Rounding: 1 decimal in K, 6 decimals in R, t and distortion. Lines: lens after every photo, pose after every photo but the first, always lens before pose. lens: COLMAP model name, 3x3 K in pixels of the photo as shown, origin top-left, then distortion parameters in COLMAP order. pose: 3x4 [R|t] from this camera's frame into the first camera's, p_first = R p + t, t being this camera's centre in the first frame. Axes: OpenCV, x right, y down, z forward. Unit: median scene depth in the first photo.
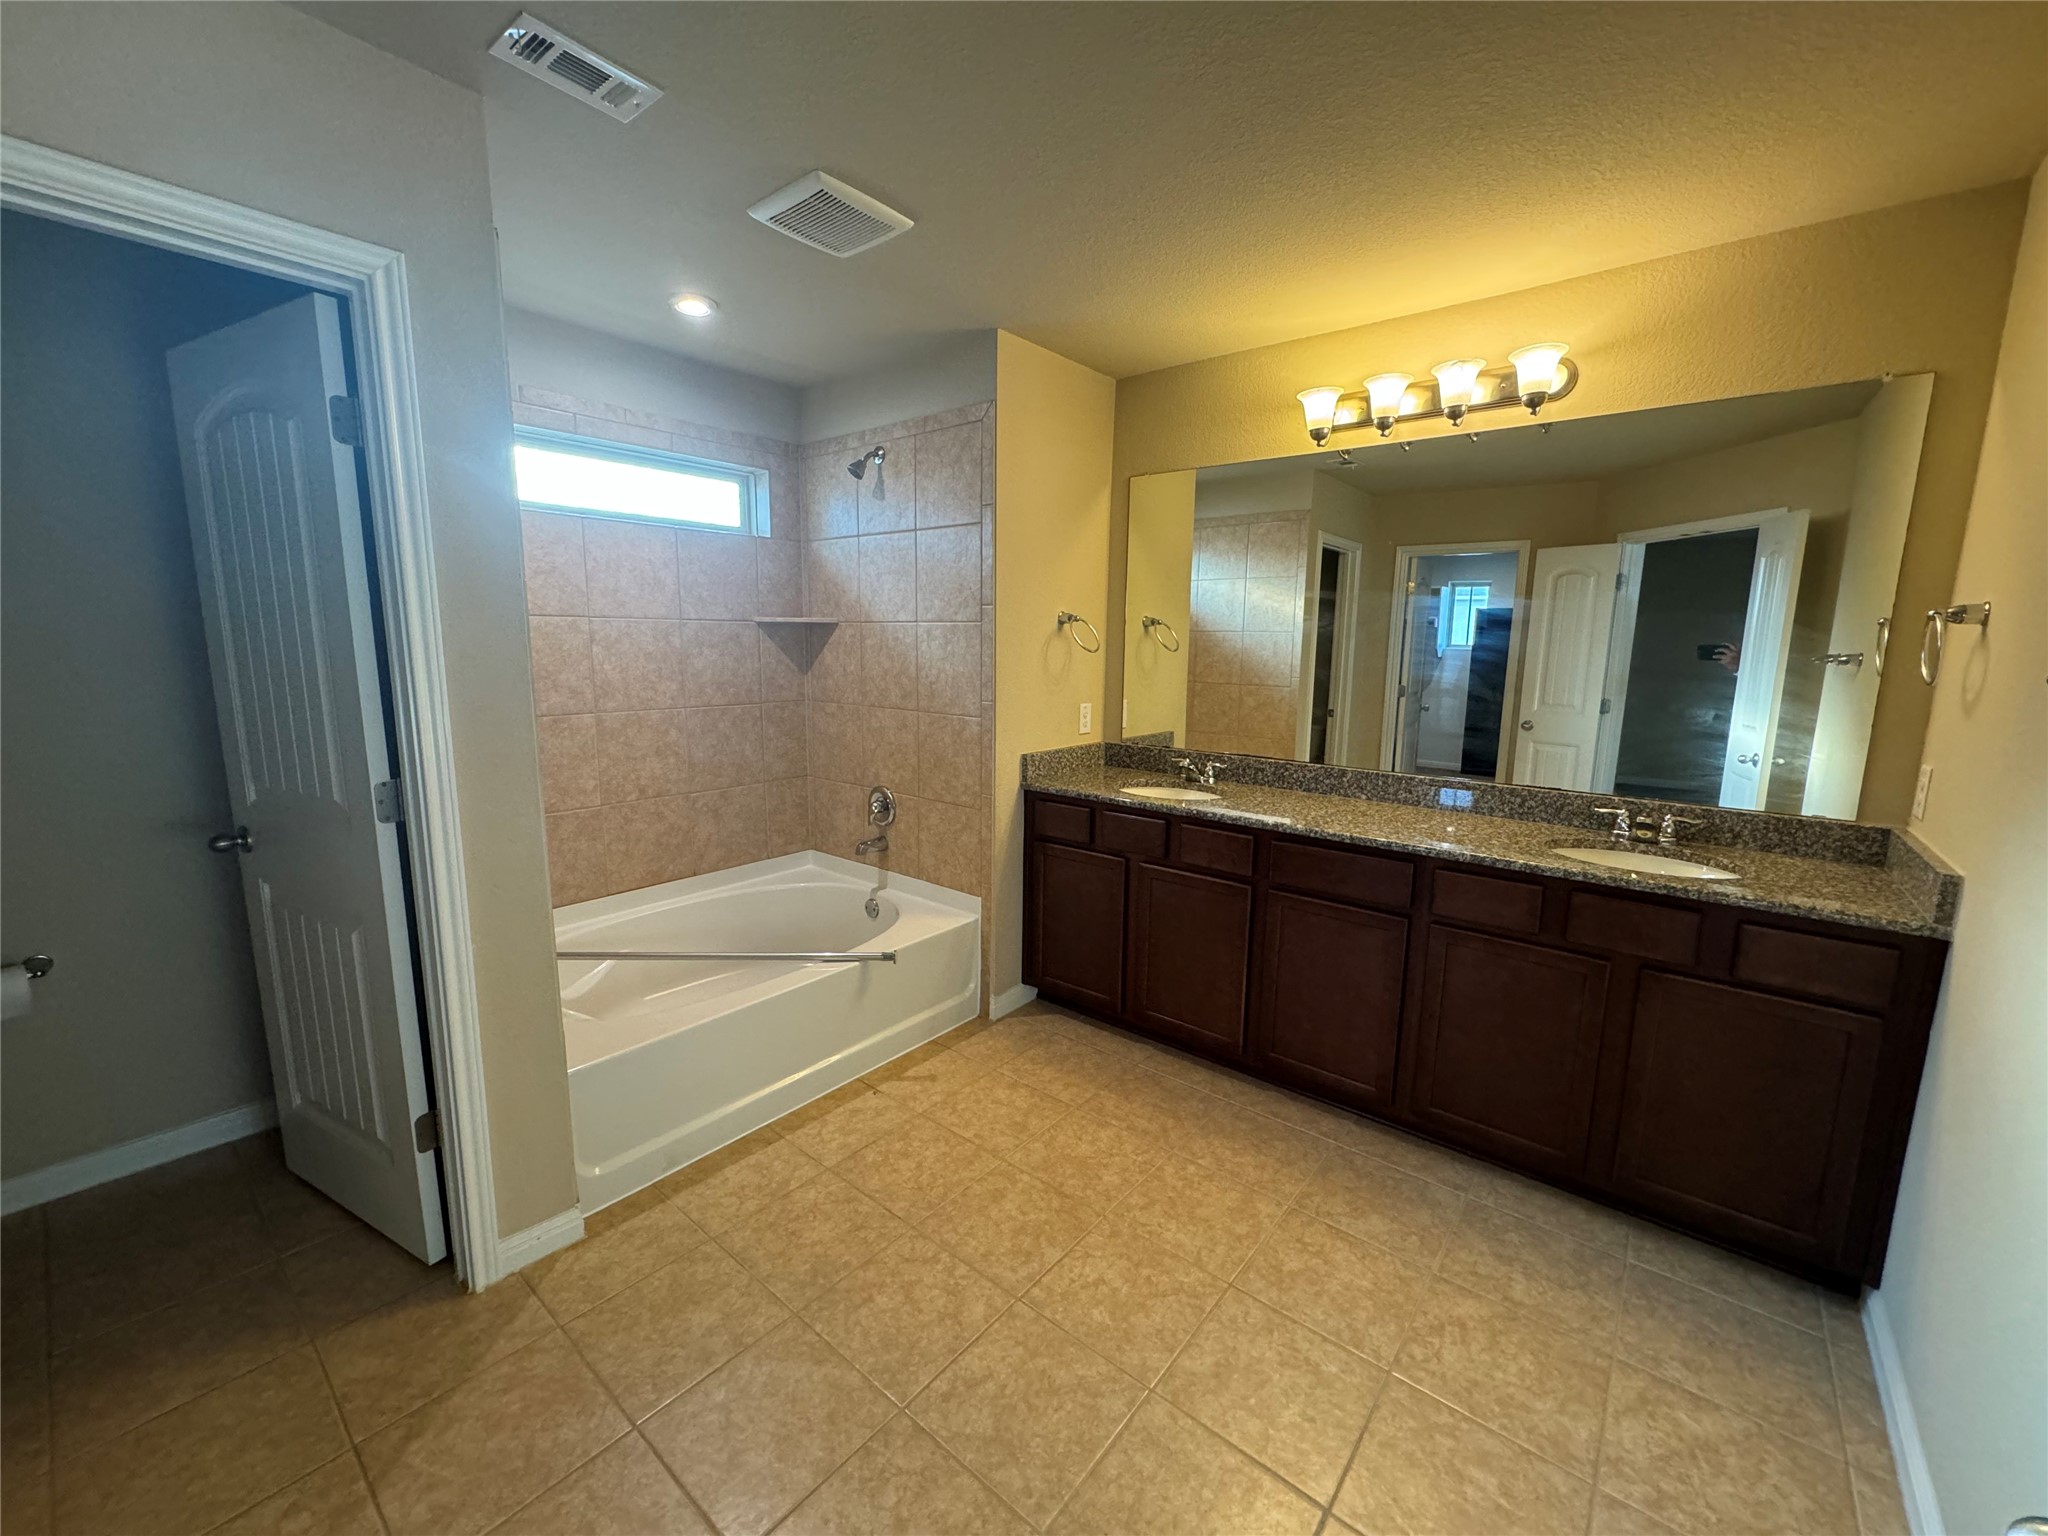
lens RADIAL K [[820.5, 0, 1022.2], [0, 820.5, 756.1], [0, 0, 1]] dist [-0.004087, 0.002876]
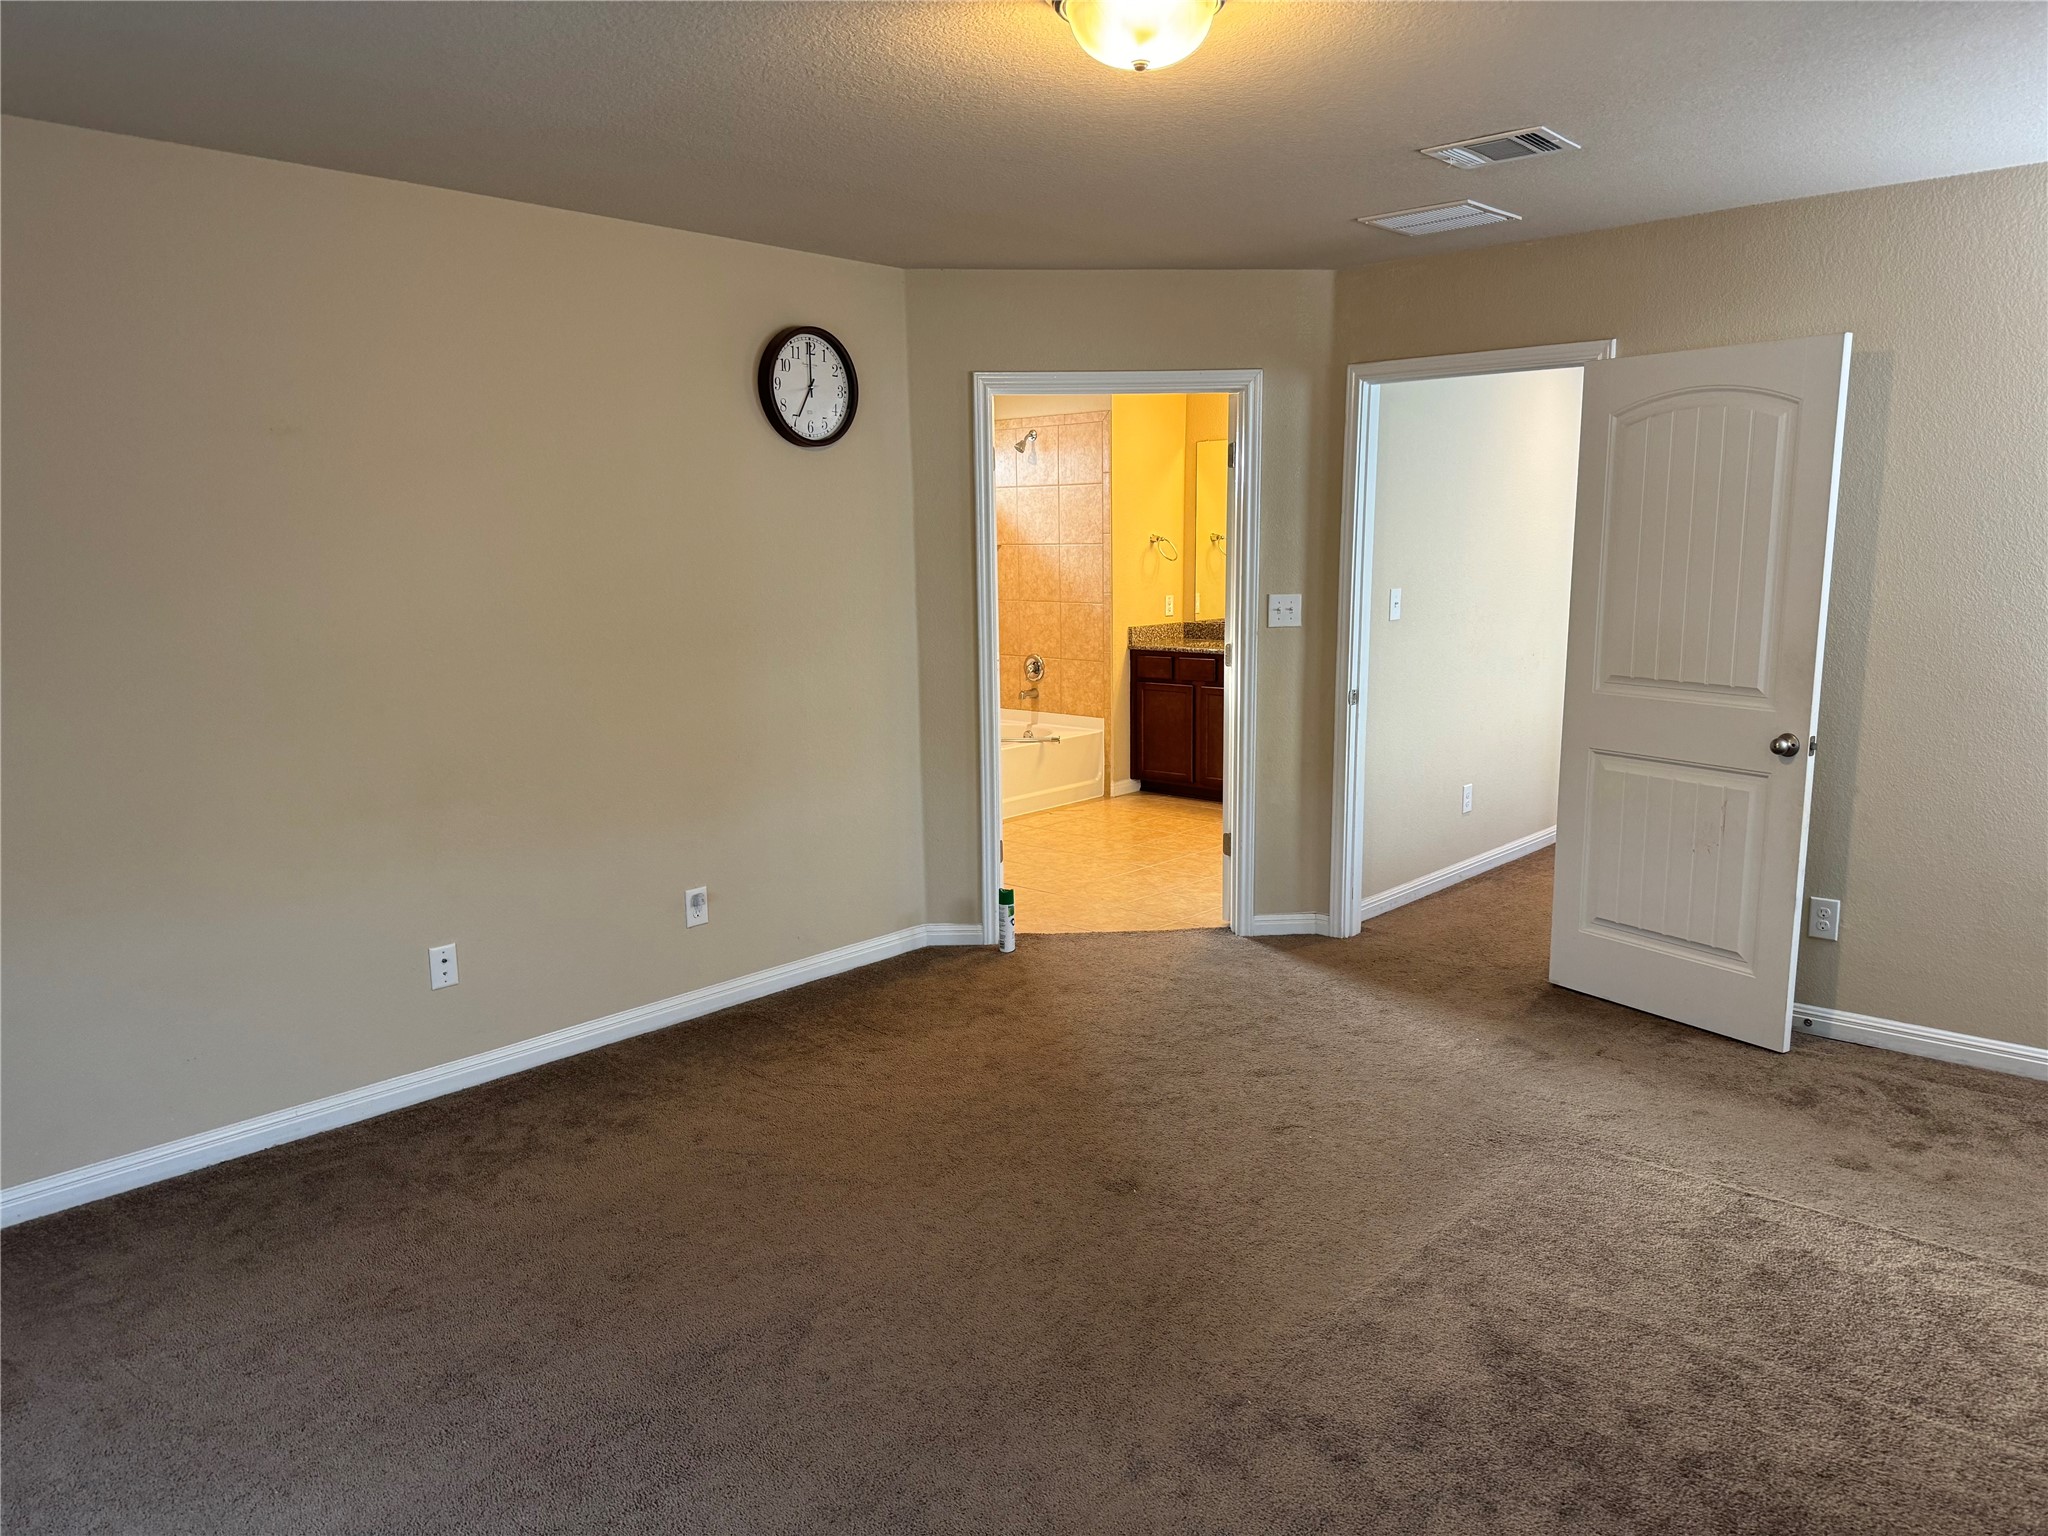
lens RADIAL K [[1435.8, 0, 1038.3], [0, 1435.8, 770.7], [0, 0, 1]] dist [0.062773, -0.075723]
pose [[0.999145, -0.018333, -0.037050, -0.075169], [0.019036, 0.999643, 0.018724, 0.214895], [0.036693, -0.019413, 0.999138, -1.737672]]
